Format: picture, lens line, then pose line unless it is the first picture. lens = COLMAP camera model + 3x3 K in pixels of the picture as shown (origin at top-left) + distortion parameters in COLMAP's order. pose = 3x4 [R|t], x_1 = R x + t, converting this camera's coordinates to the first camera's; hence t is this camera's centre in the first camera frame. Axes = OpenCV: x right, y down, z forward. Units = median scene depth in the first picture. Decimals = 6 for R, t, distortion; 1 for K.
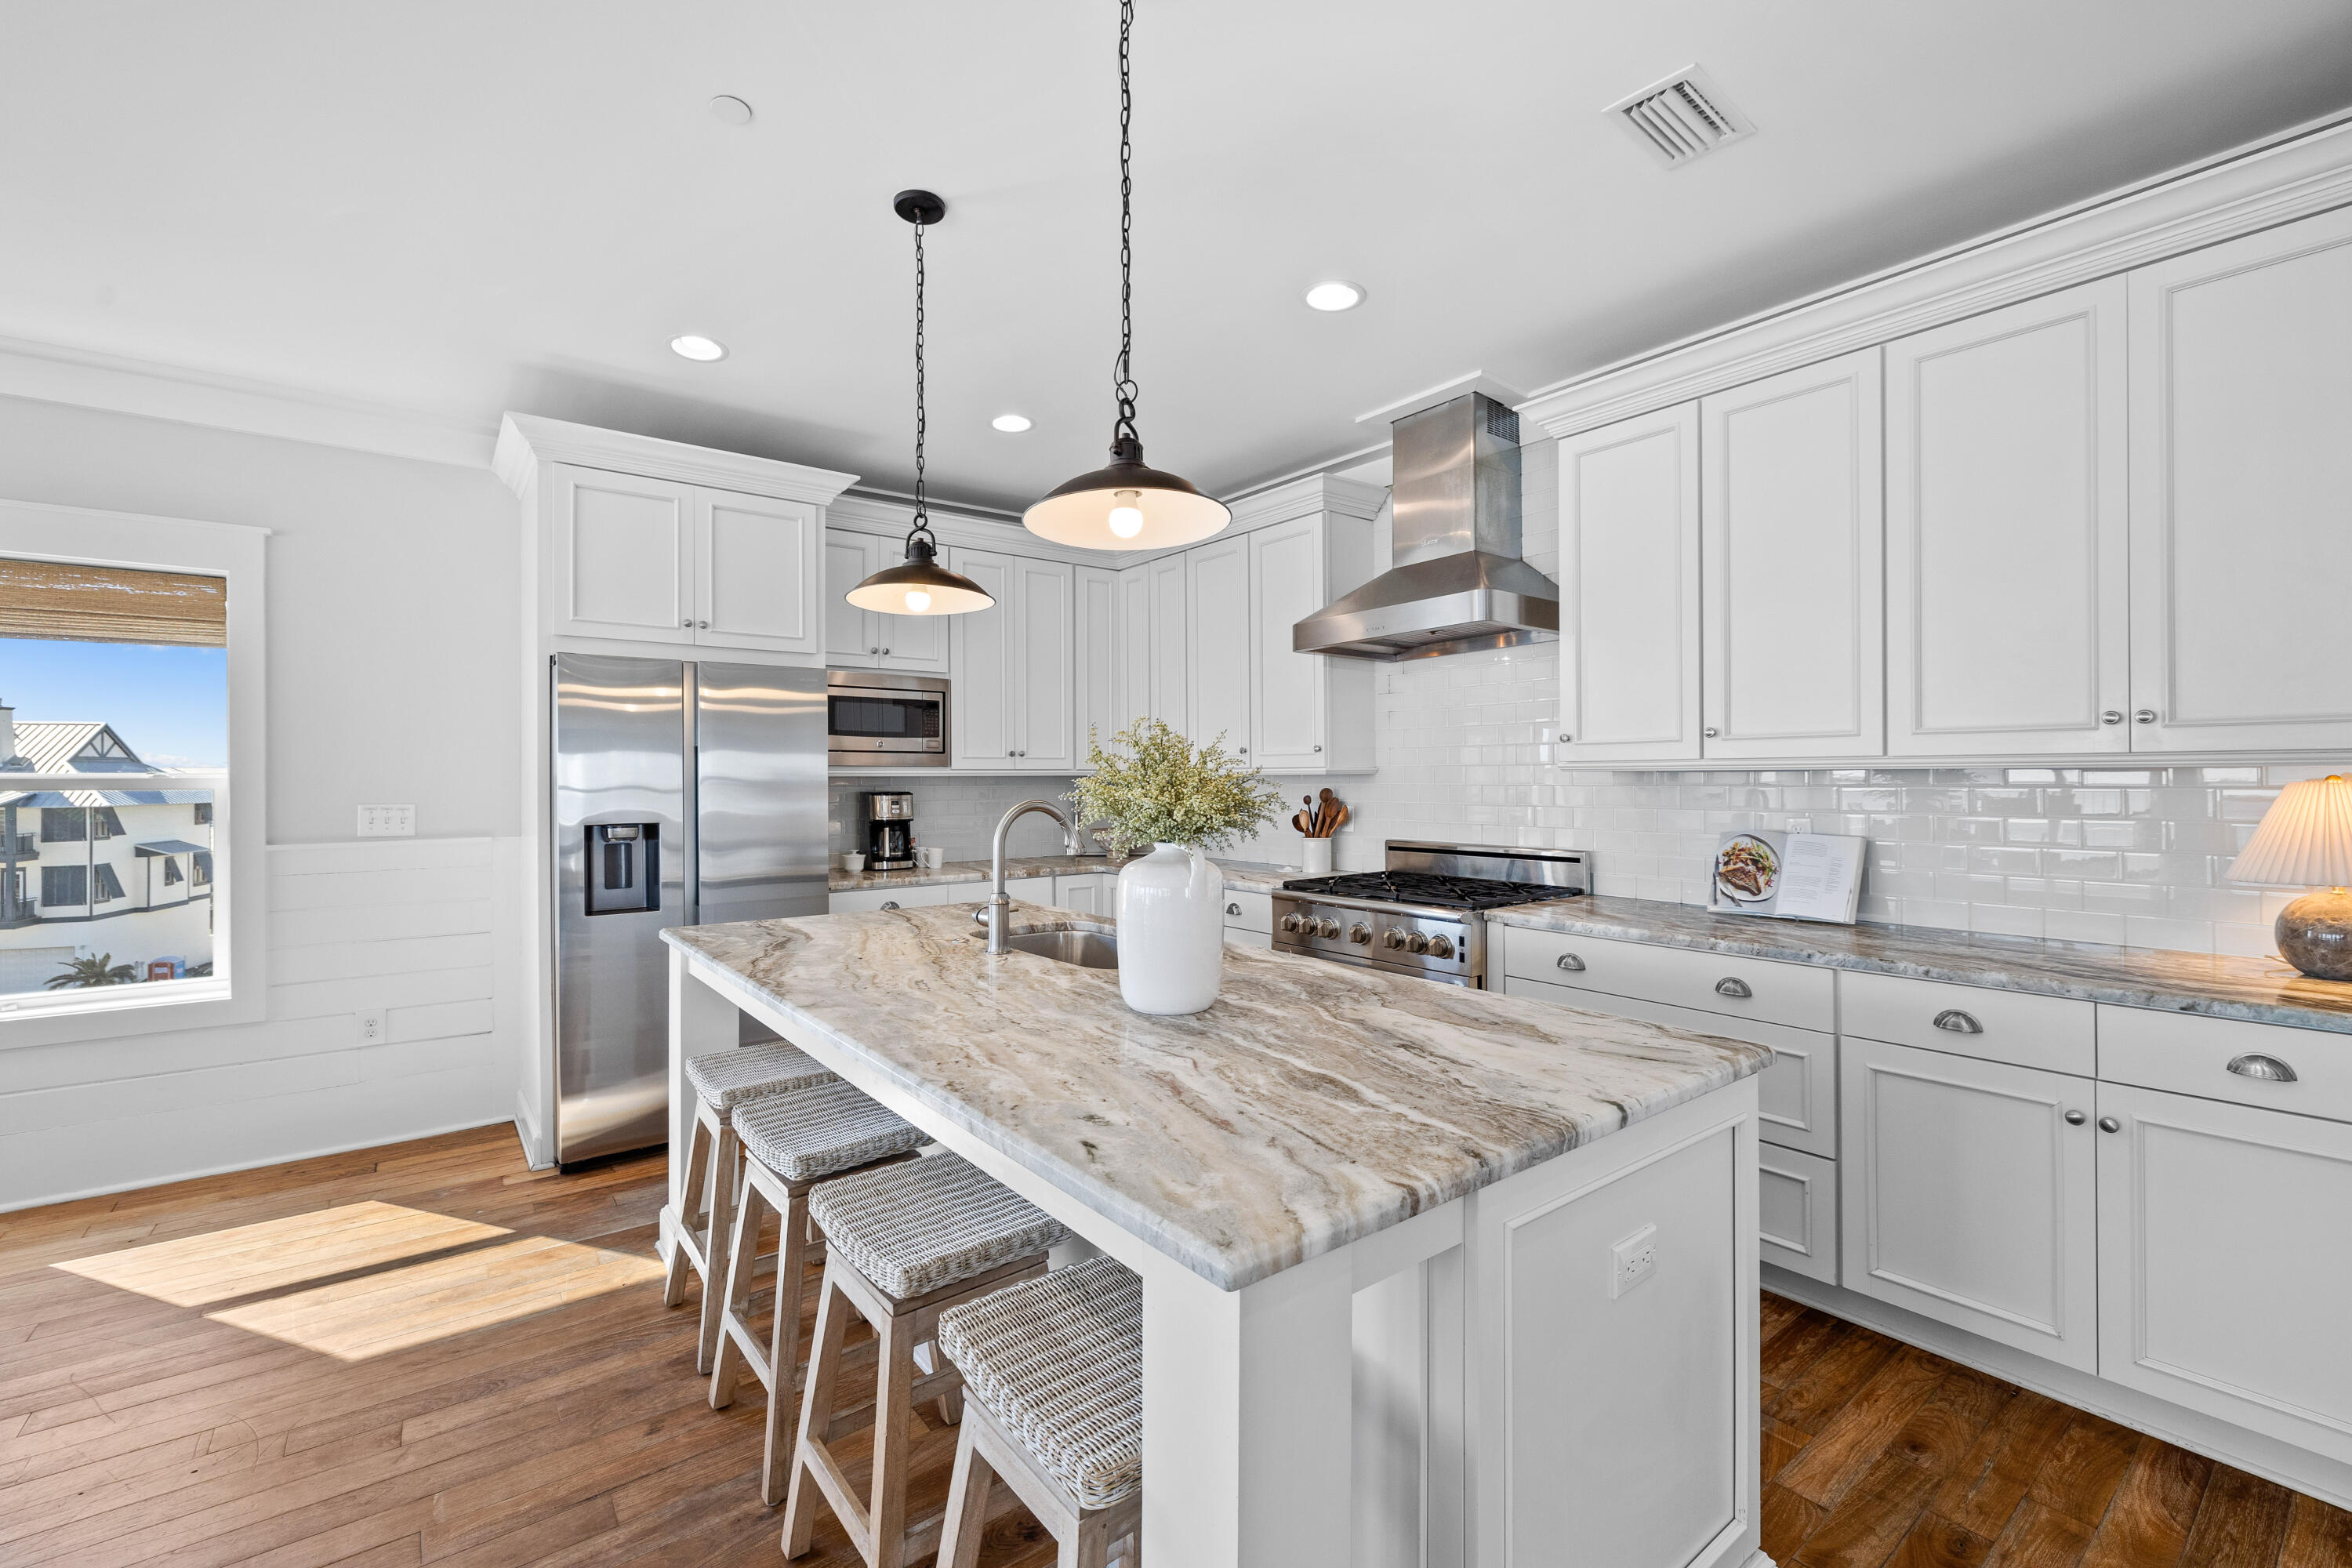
lens RADIAL K [[994.6, 0, 1171.2], [0, 994.6, 780.6], [0, 0, 1]] dist [-0.002552, 0.000380]
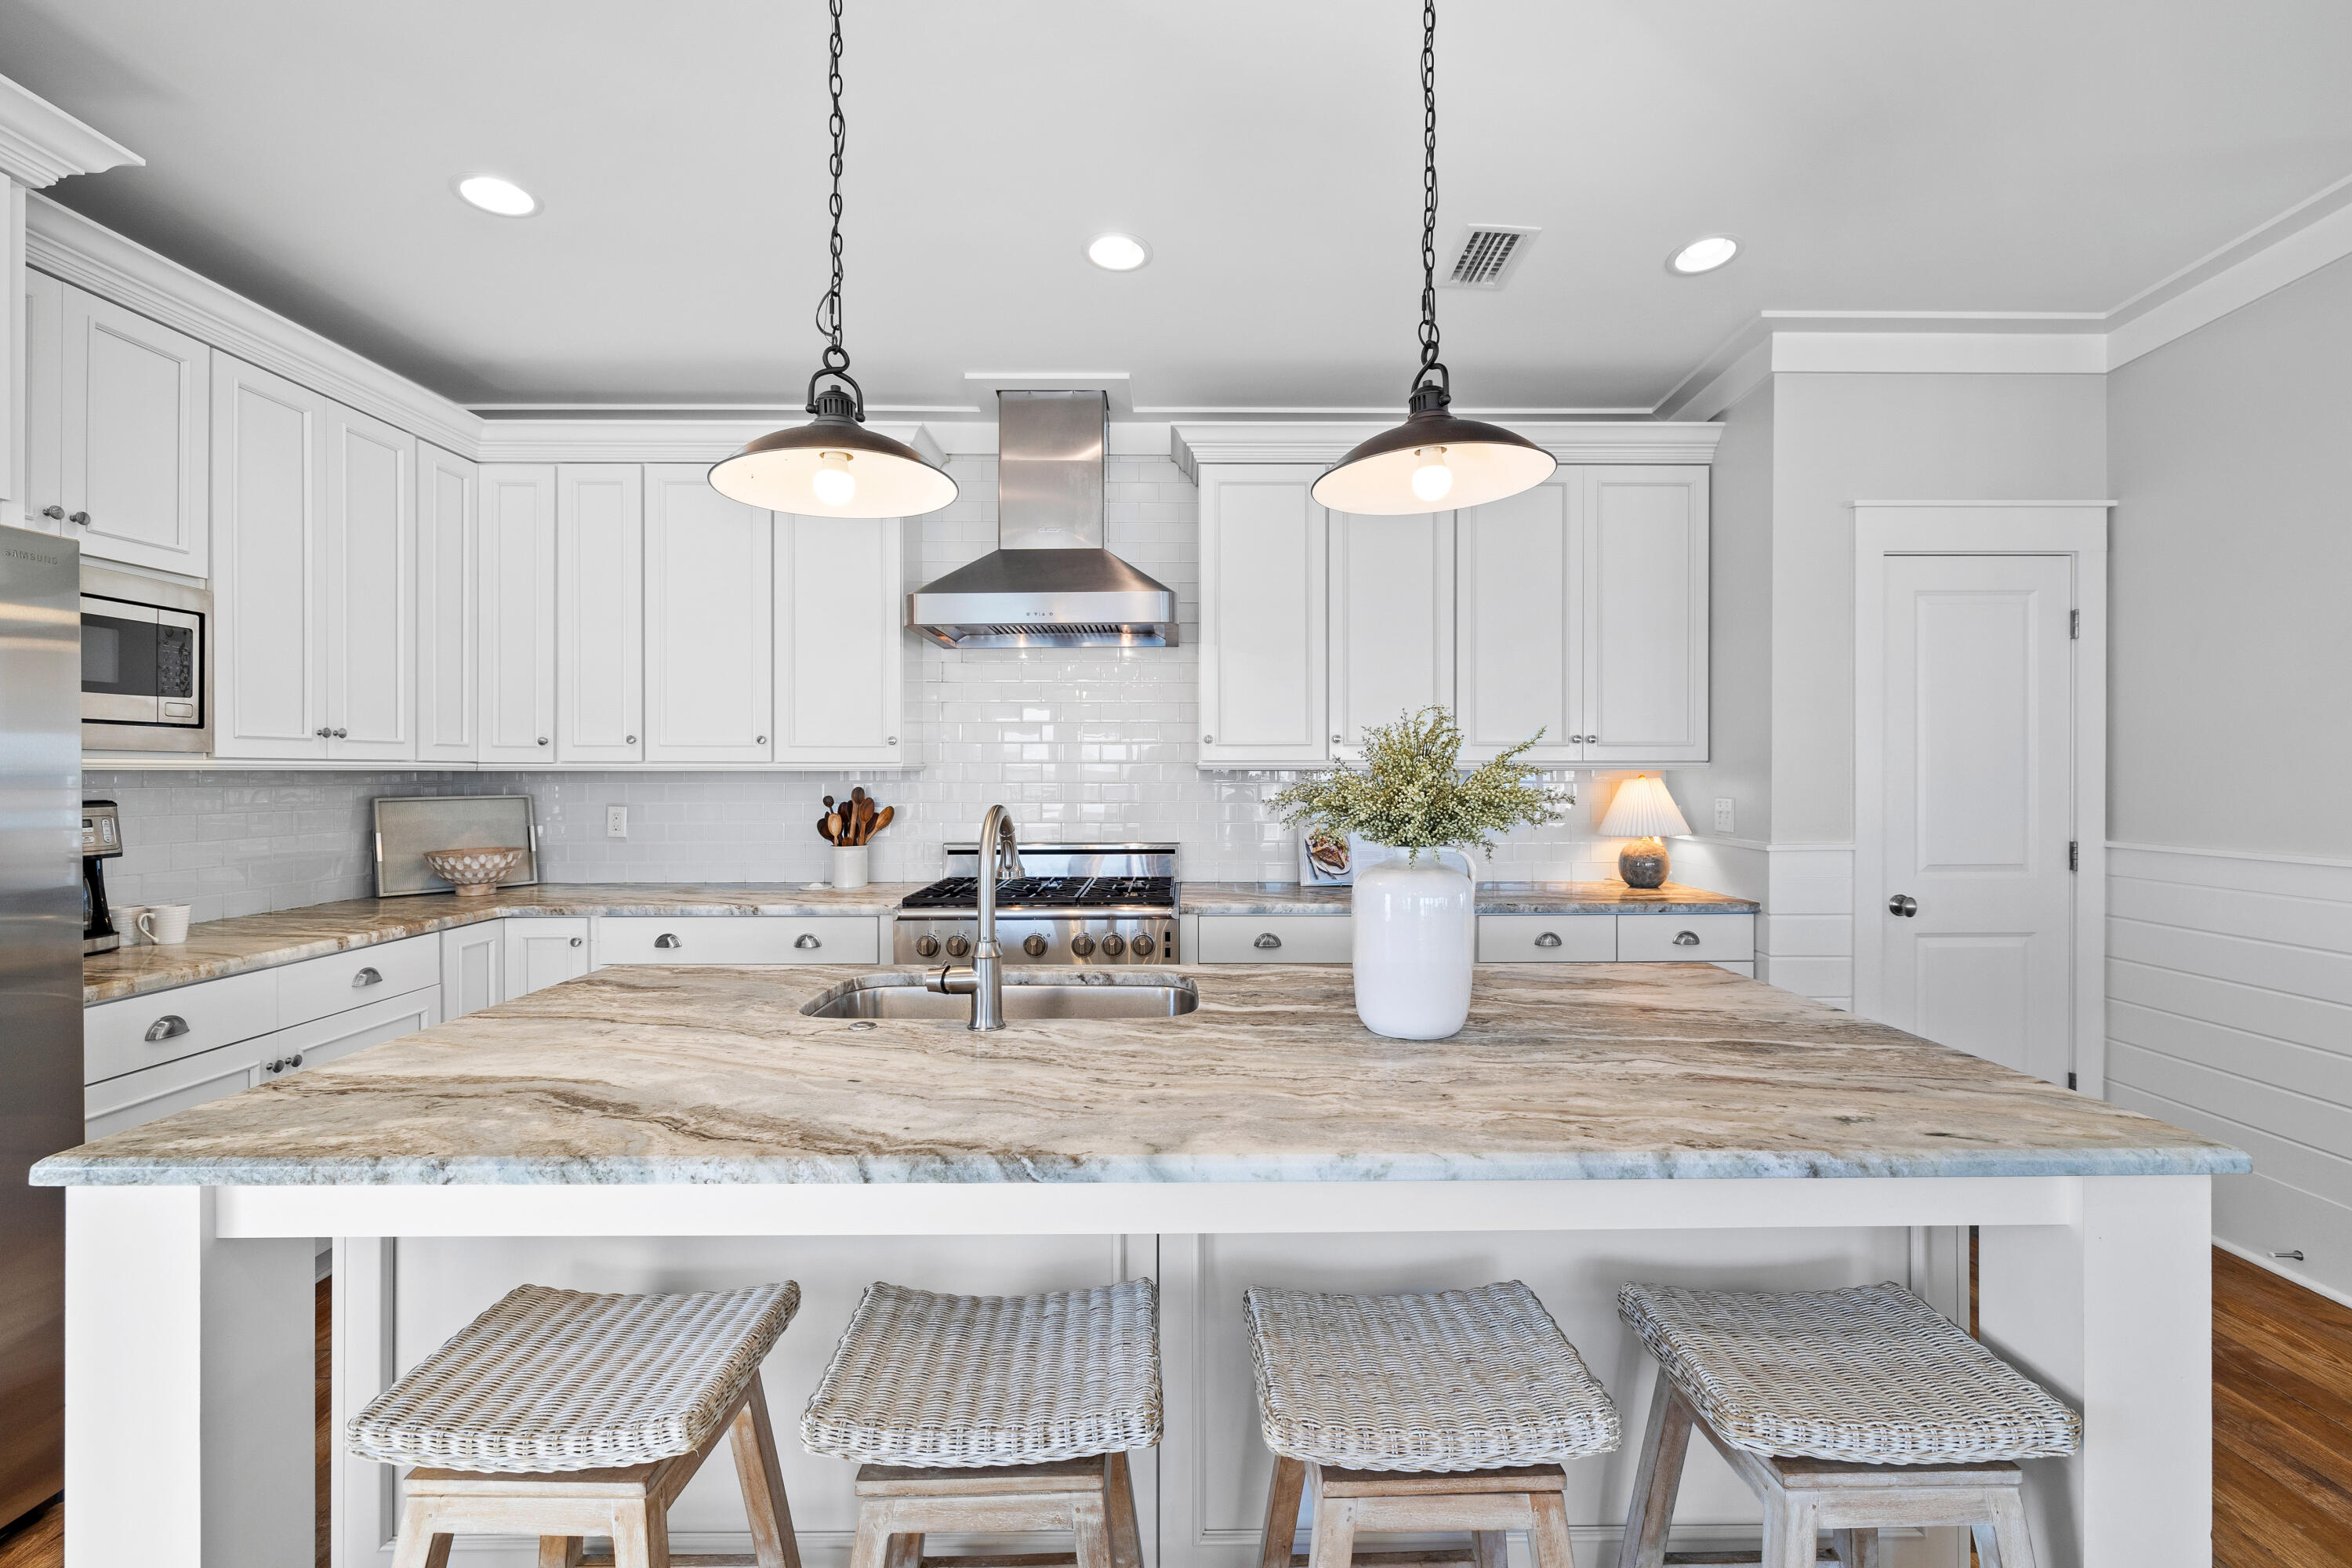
lens RADIAL K [[994.6, 0, 1181.7], [0, 994.6, 779.0], [0, 0, 1]] dist [-0.002552, 0.000380]
pose [[0.597772, -0.000296, 0.801666, -0.542307], [-0.001035, 0.999999, 0.001141, -0.000575], [-0.801665, -0.001511, 0.597771, 0.400232]]
